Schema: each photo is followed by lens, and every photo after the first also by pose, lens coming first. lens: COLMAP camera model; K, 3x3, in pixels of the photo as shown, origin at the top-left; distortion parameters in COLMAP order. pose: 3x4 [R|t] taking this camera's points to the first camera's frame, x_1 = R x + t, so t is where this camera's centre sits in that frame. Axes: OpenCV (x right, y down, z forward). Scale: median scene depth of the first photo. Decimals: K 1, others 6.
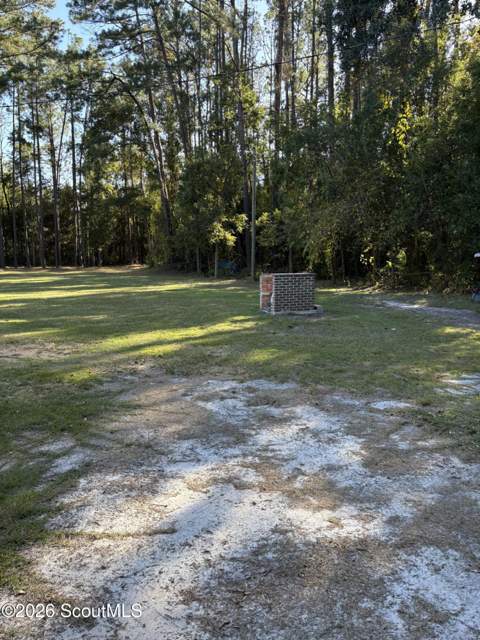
lens RADIAL K [[472.4, 0, 237.7], [0, 472.4, 323.7], [0, 0, 1]] dist [0.039794, -0.039529]
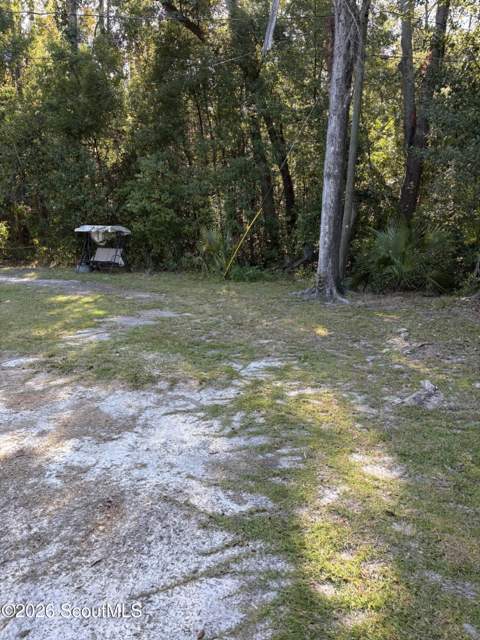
lens RADIAL K [[472.4, 0, 237.7], [0, 472.4, 323.7], [0, 0, 1]] dist [0.039794, -0.039529]
pose [[0.707509, -0.117429, 0.696880, -0.050043], [0.081449, 0.993076, 0.084648, 0.016969], [-0.701995, -0.003129, 0.712175, -0.091070]]
